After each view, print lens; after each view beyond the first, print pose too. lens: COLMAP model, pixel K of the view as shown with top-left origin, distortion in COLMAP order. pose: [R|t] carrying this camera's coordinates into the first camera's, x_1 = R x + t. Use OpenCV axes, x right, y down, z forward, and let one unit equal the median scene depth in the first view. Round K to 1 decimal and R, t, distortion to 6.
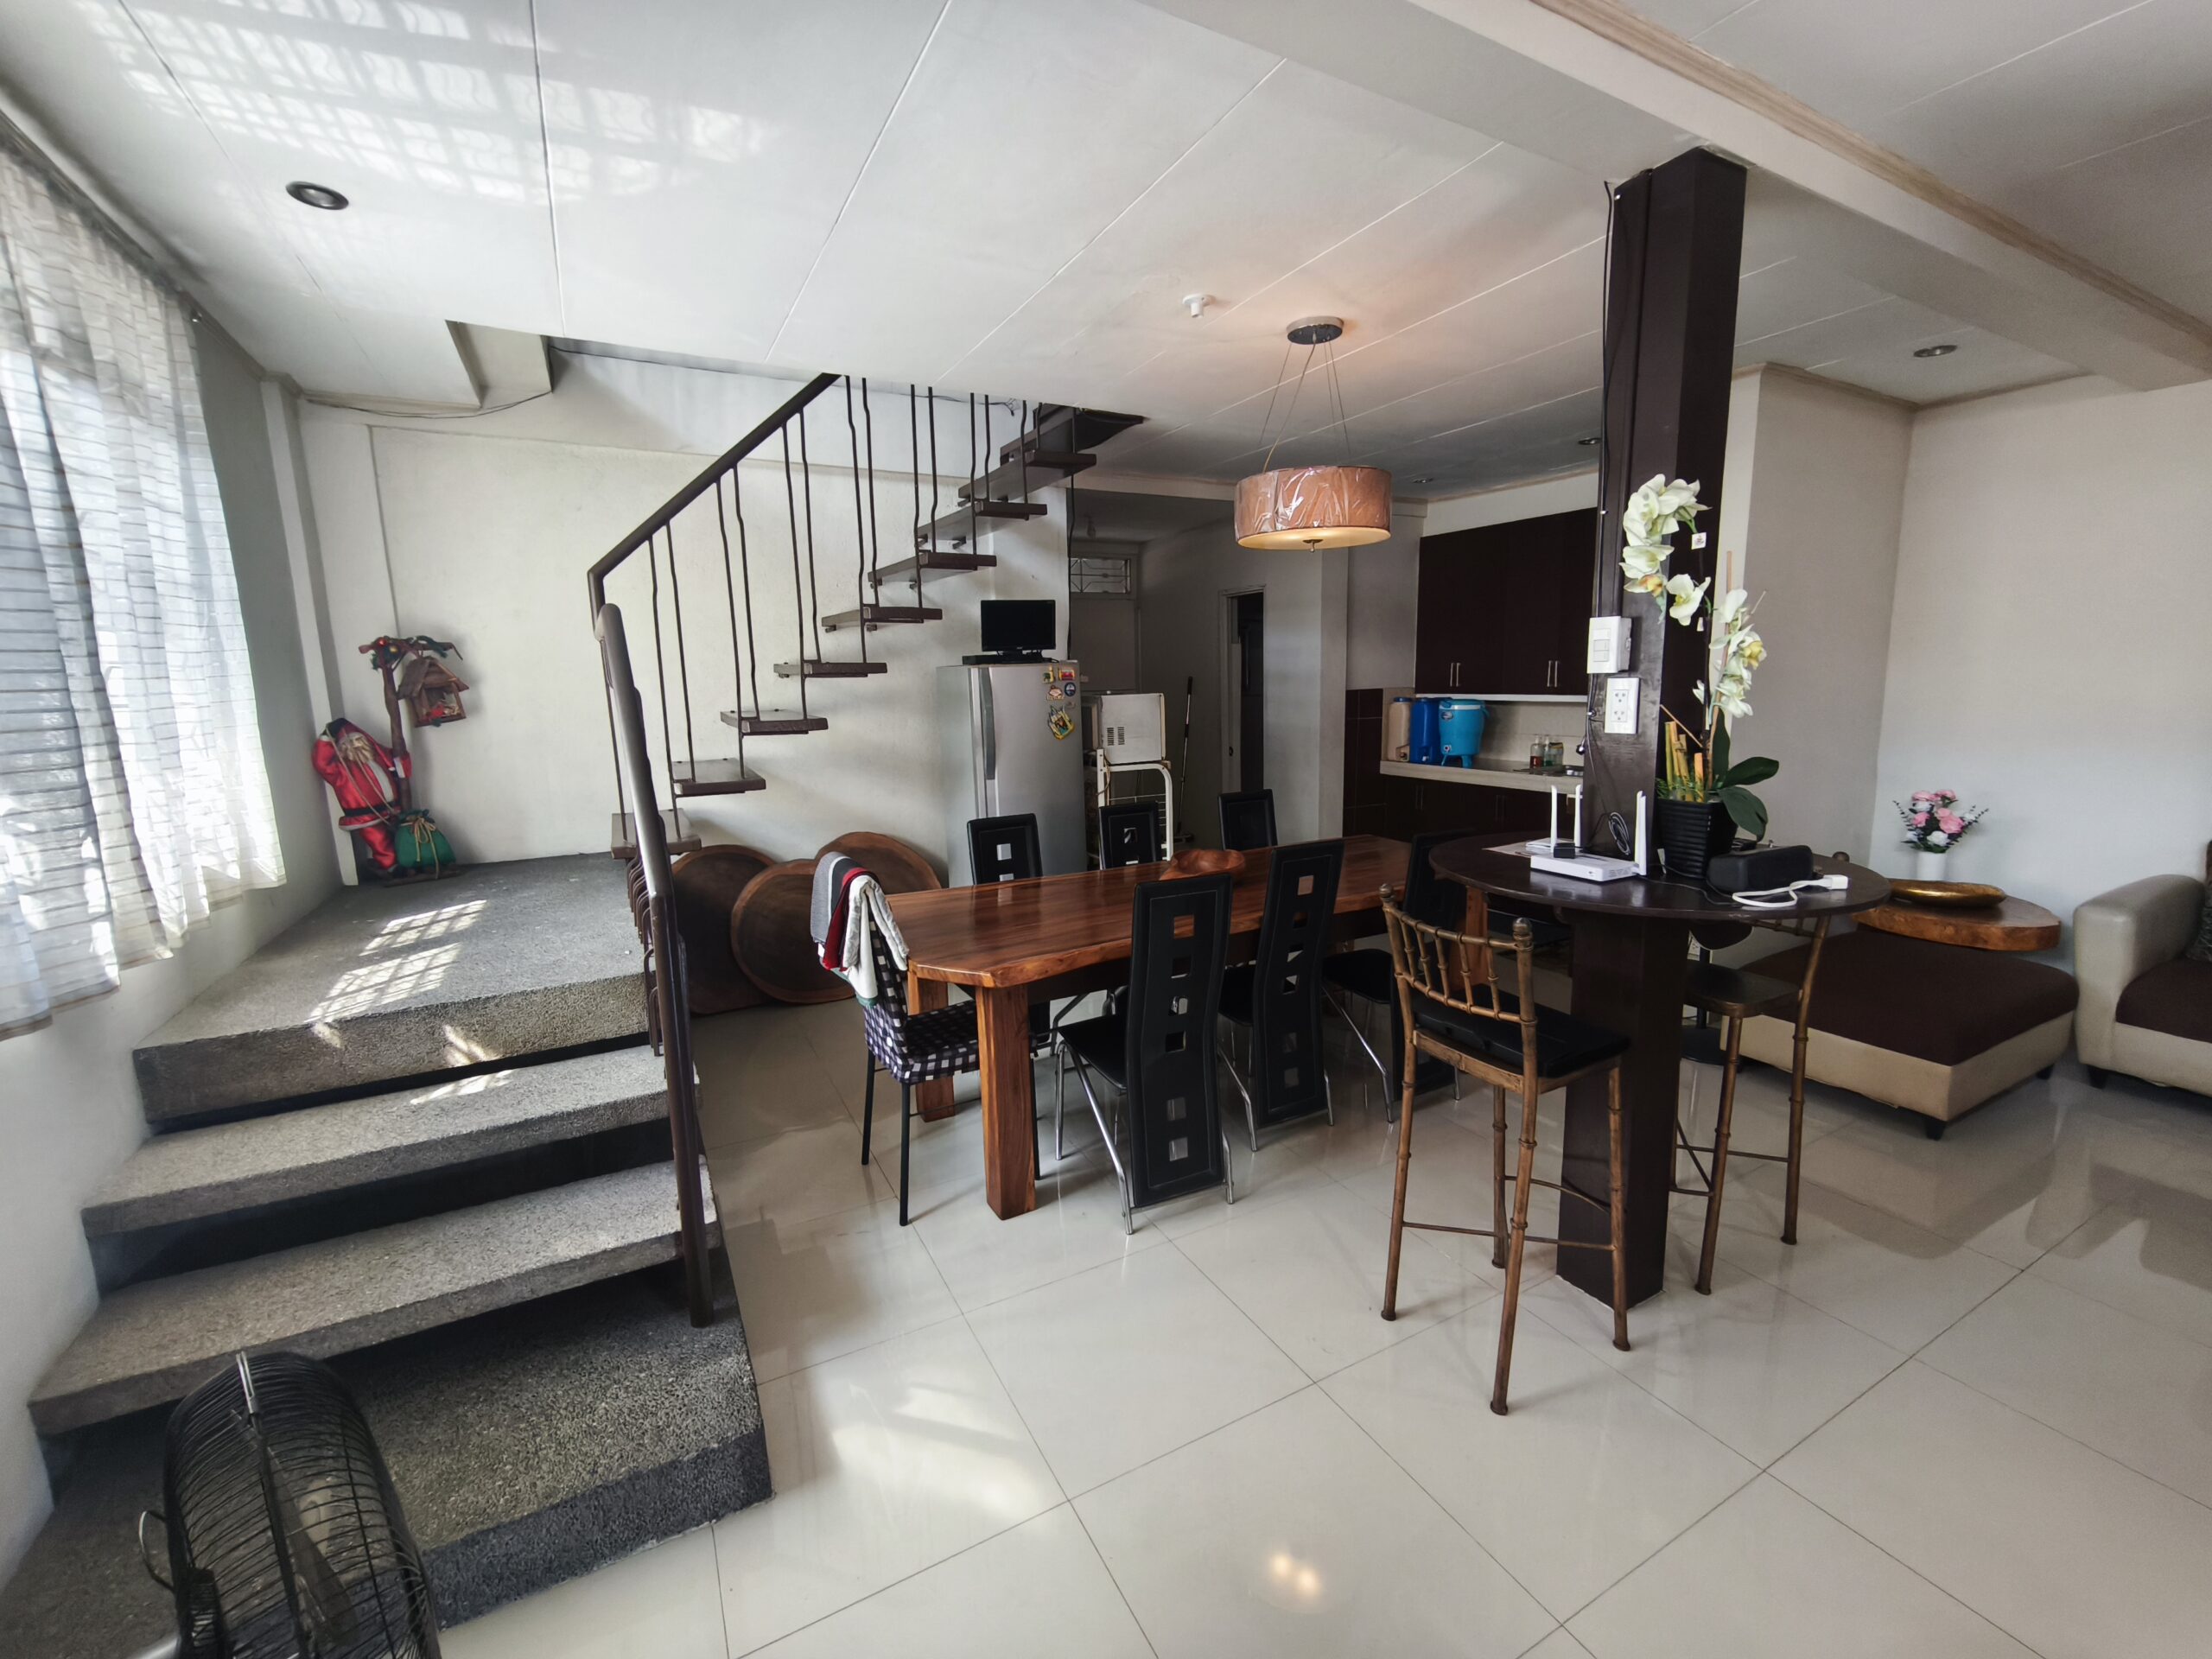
lens RADIAL K [[923.6, 0, 1105.2], [0, 923.6, 822.8], [0, 0, 1]] dist [-0.000957, 0.000126]
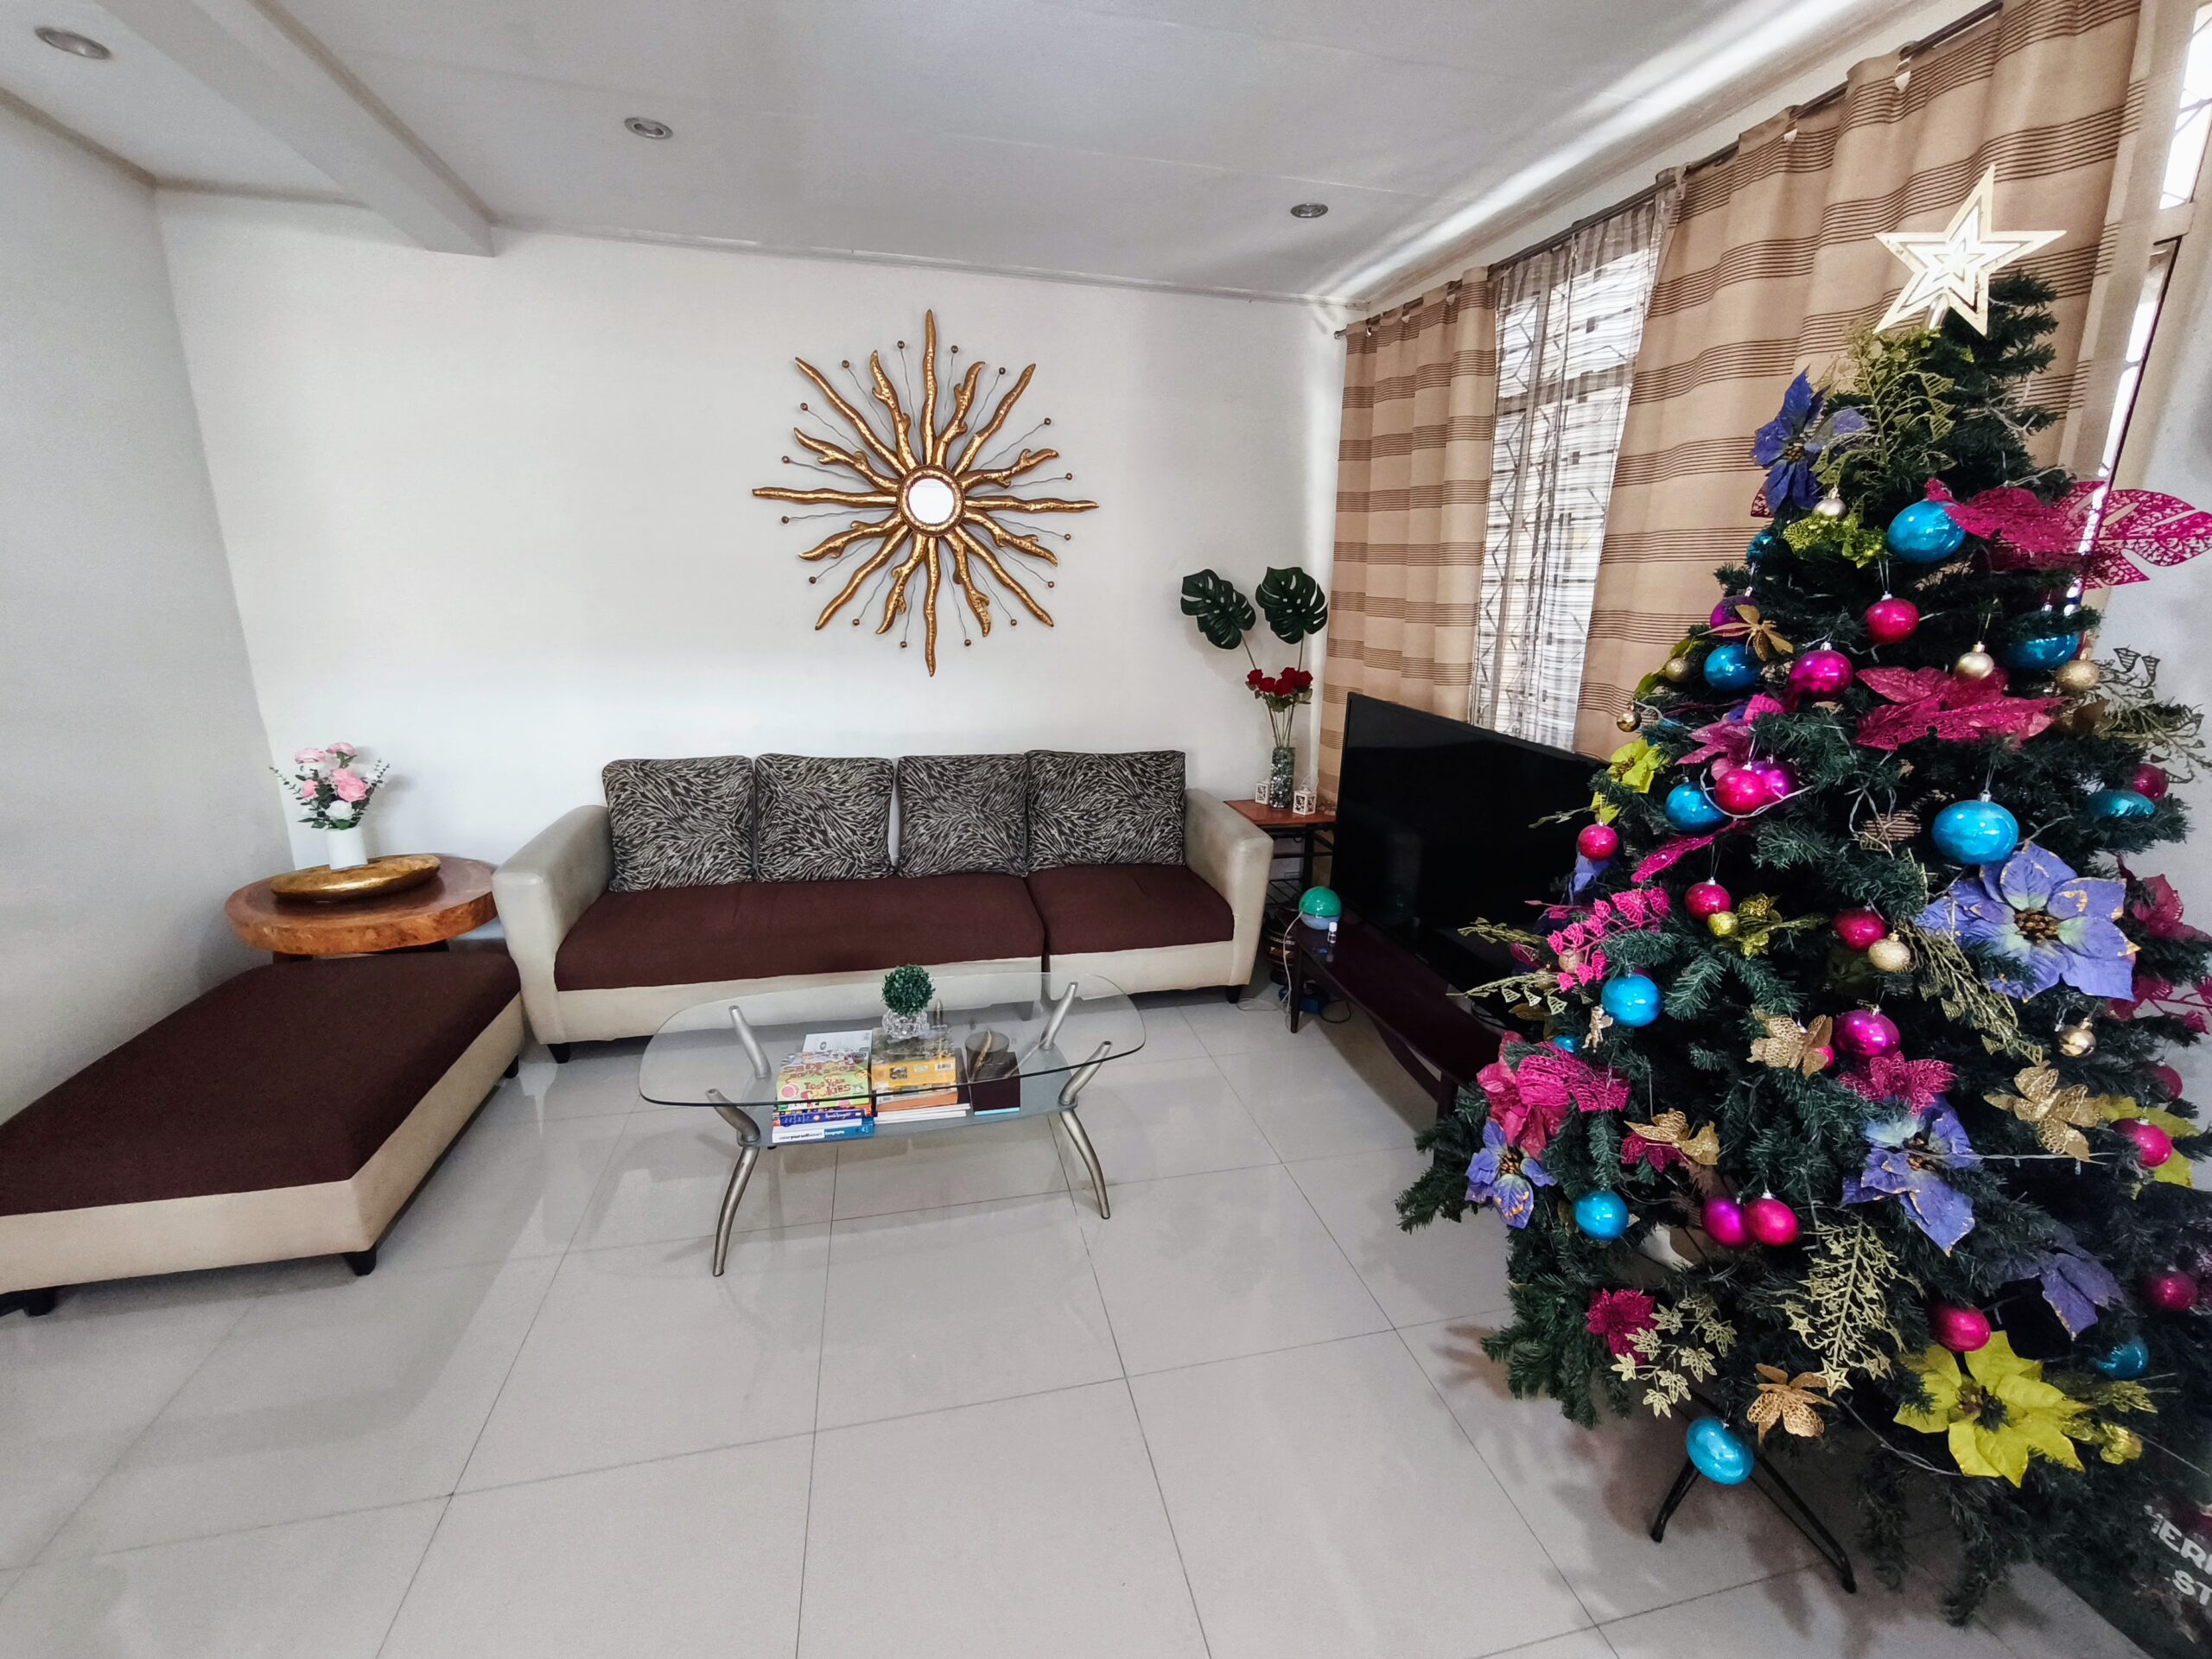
lens RADIAL K [[923.6, 0, 1100.1], [0, 923.6, 823.4], [0, 0, 1]] dist [-0.000957, 0.000126]
pose [[0.267622, -0.217267, 0.938709, 0.394578], [0.124668, 0.973864, 0.189861, -0.042185], [-0.955425, 0.066215, 0.287713, 0.212289]]
